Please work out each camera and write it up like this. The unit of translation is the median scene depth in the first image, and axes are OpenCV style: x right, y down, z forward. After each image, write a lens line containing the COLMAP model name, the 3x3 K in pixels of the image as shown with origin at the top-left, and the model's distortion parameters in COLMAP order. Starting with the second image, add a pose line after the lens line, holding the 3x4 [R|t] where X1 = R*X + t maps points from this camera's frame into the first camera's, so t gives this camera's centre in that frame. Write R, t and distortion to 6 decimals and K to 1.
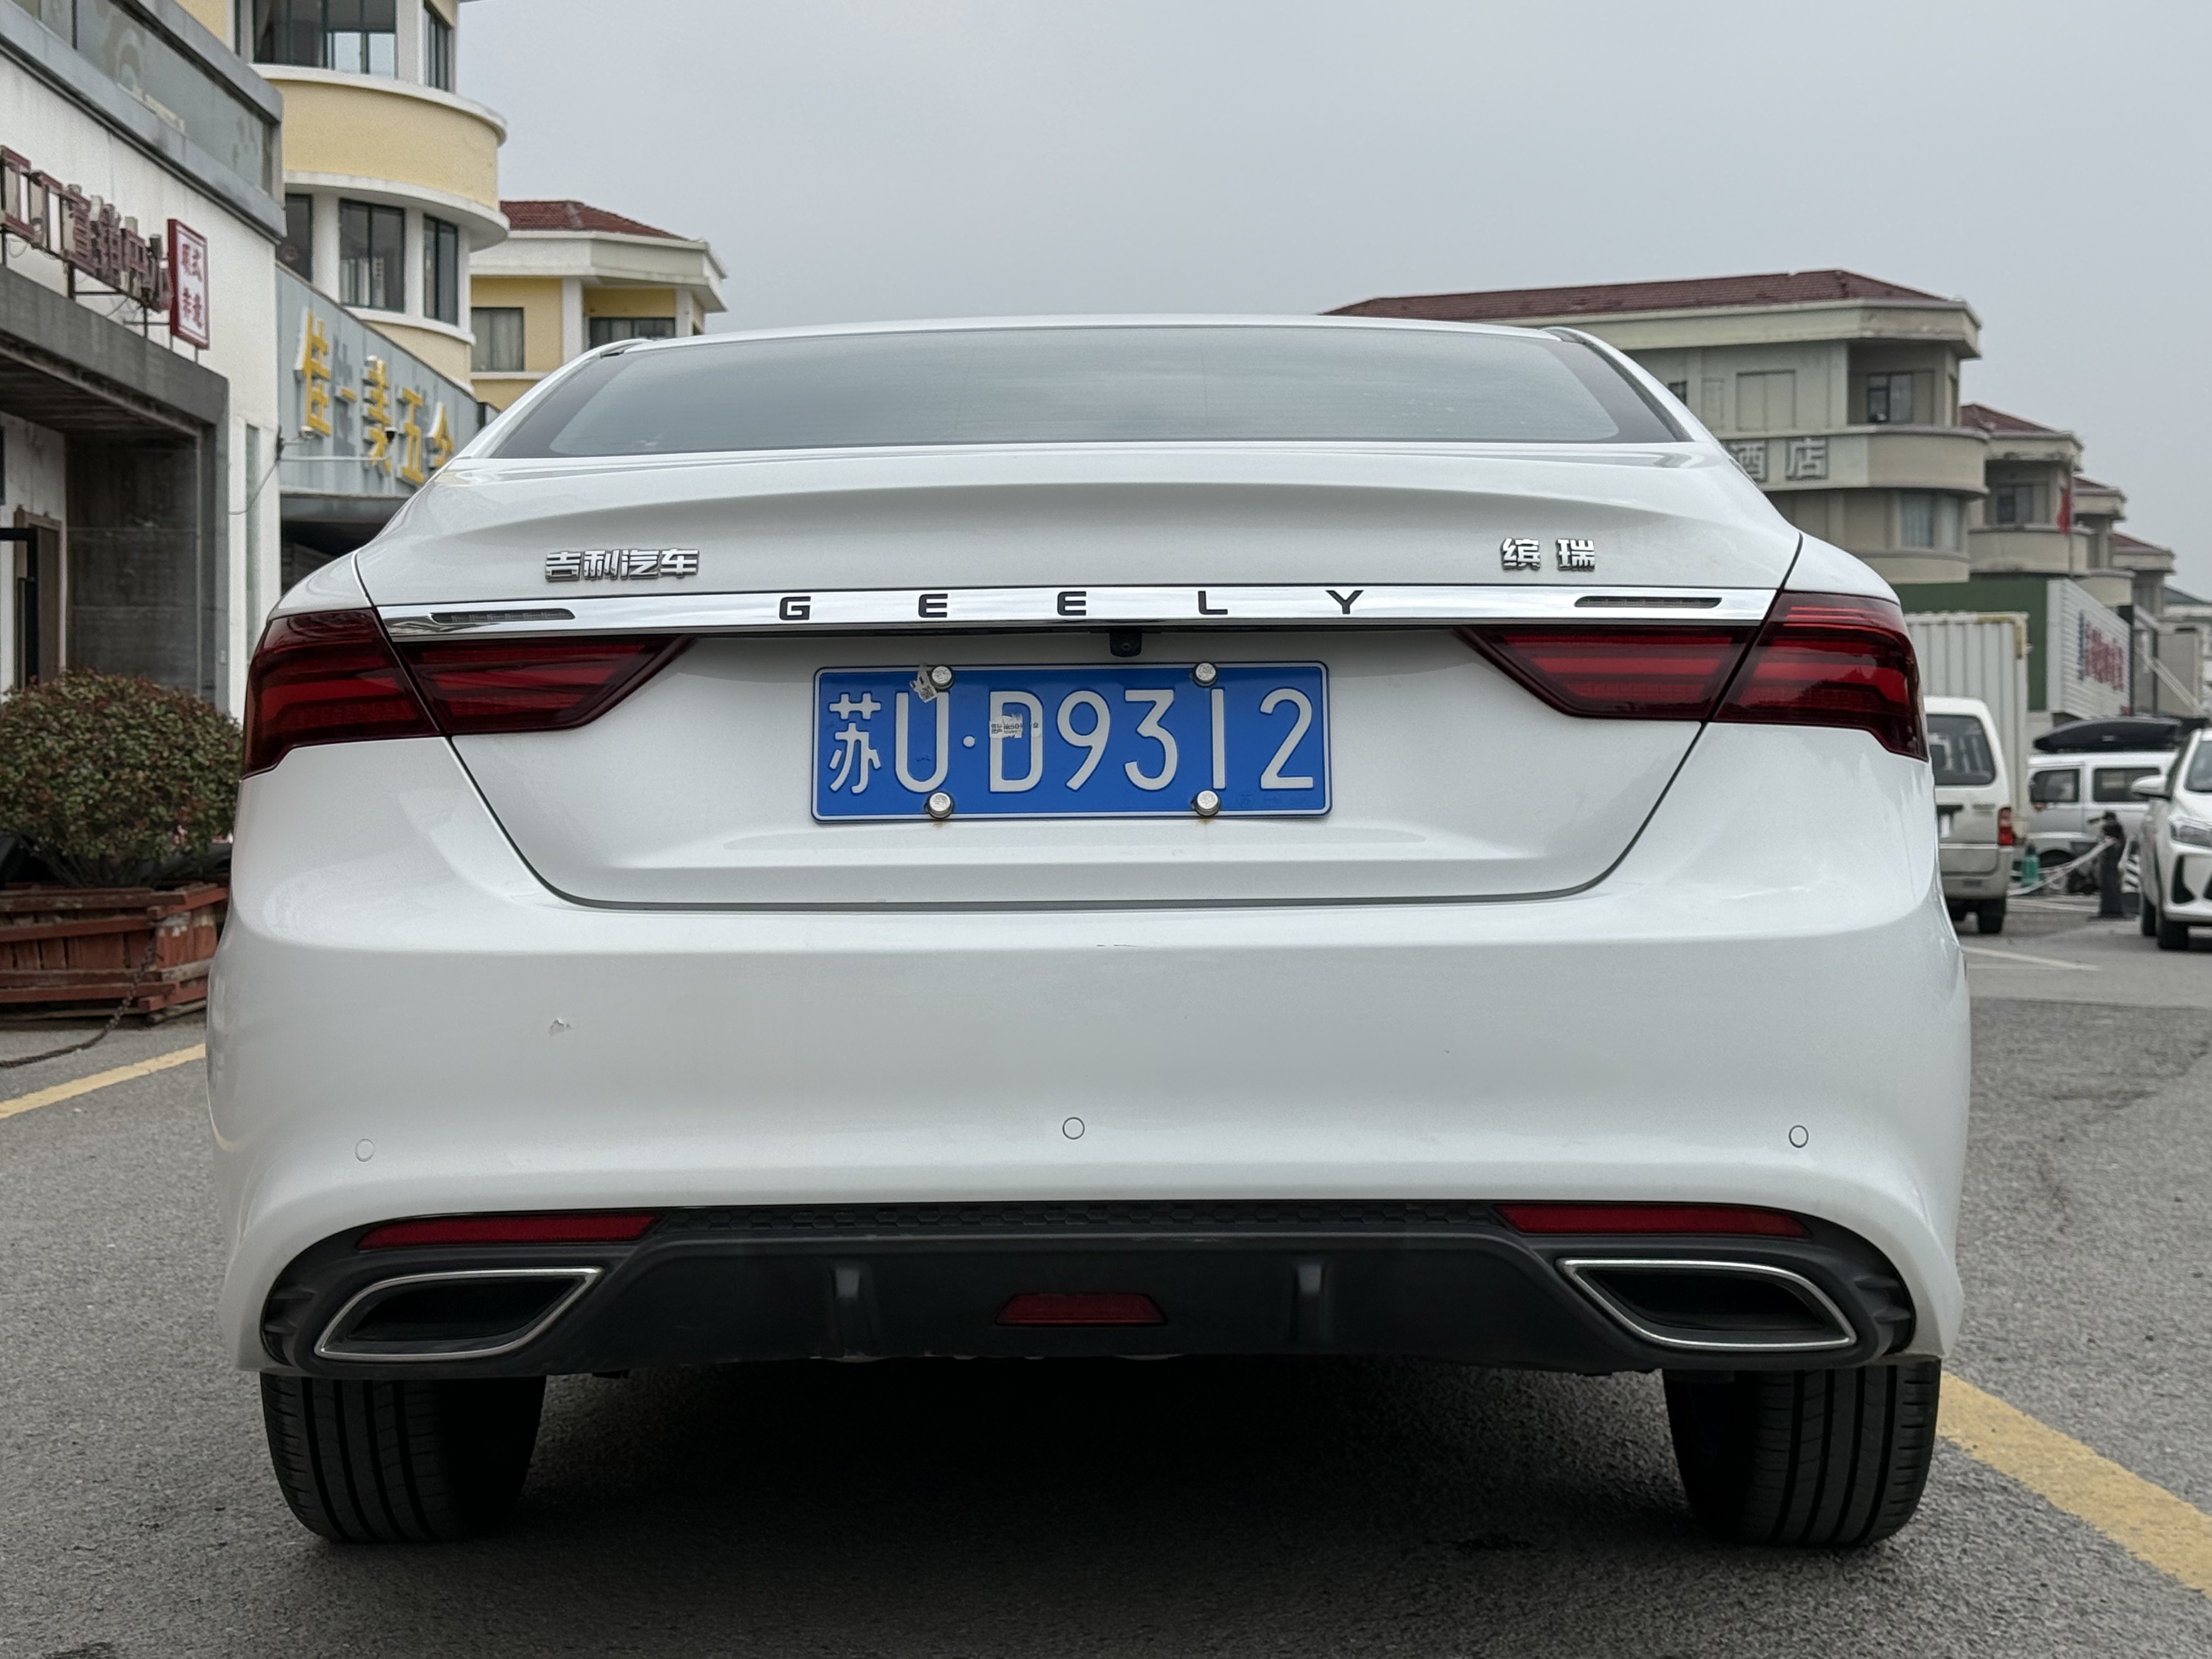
lens RADIAL K [[3584.1, 0, 1106.0], [0, 3584.1, 829.5], [0, 0, 1]] dist [0.178763, 0.019182]
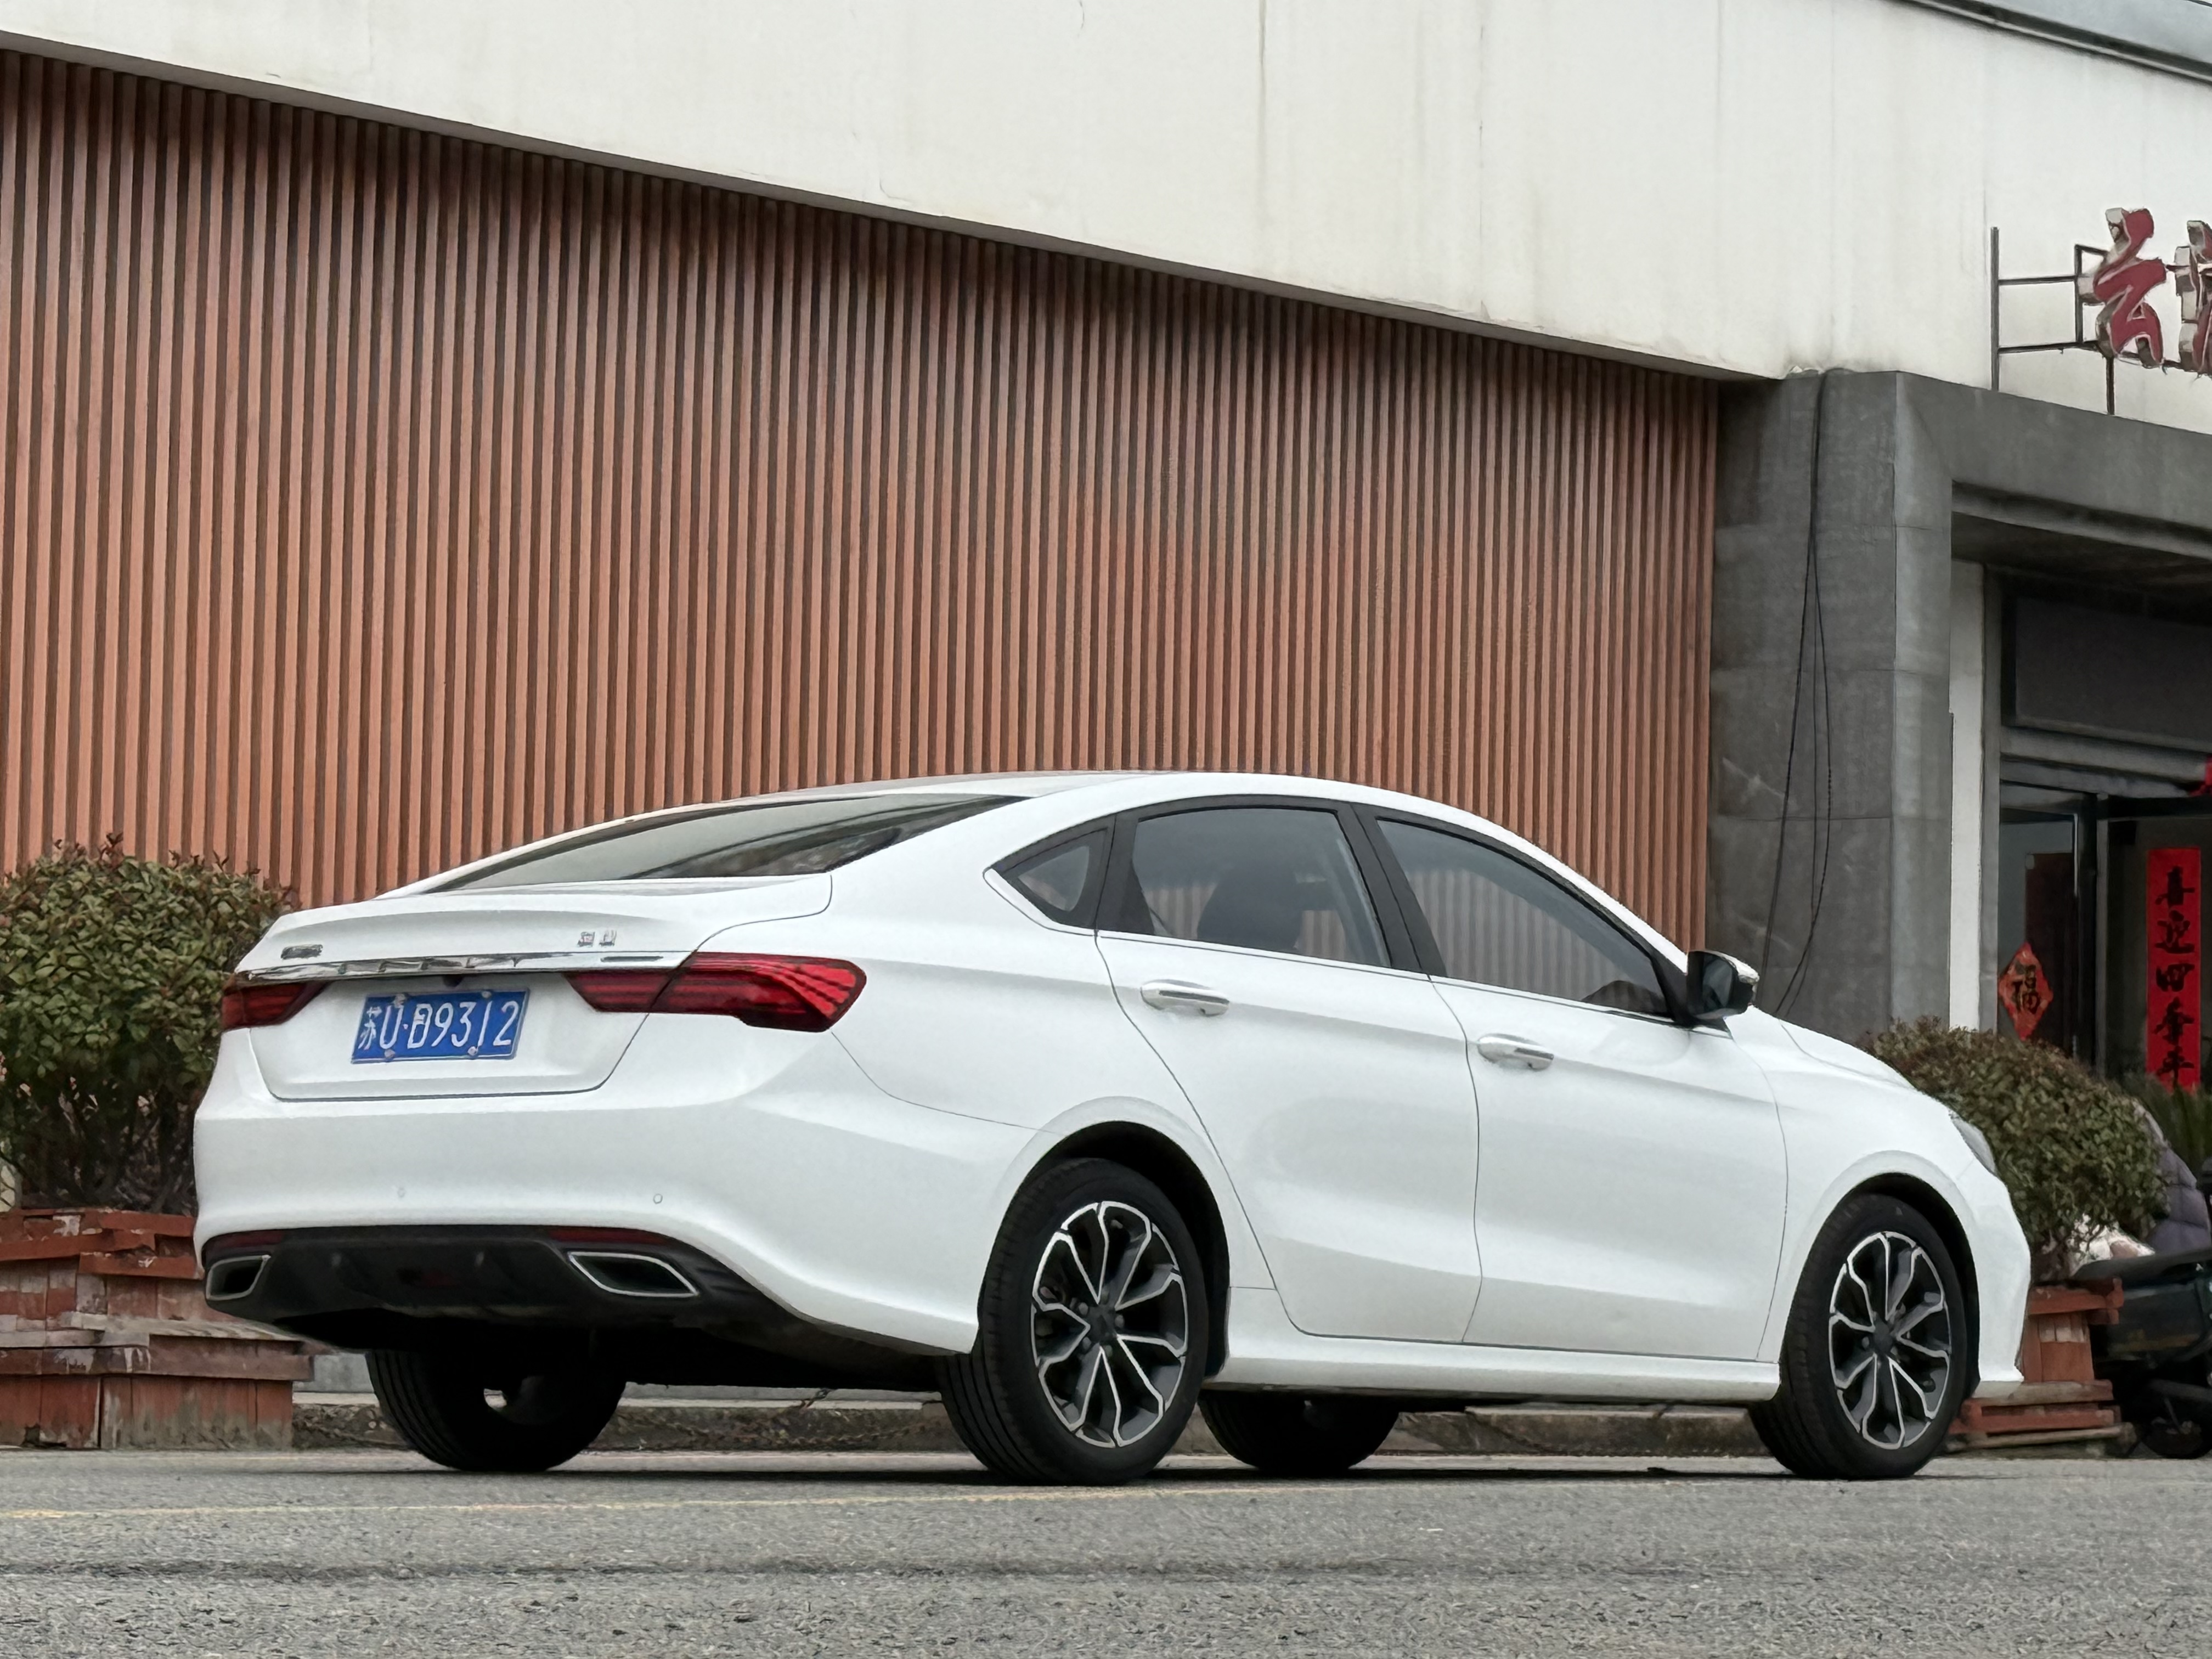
lens RADIAL K [[7764.8, 0, 1106.0], [0, 7764.8, 829.5], [0, 0, 1]] dist [0.065513, 2.142247]
pose [[0.785603, -0.027961, -0.618098, 3.331645], [-0.014332, 0.997888, -0.063358, 0.155205], [0.618565, 0.058633, 0.783543, -2.561660]]
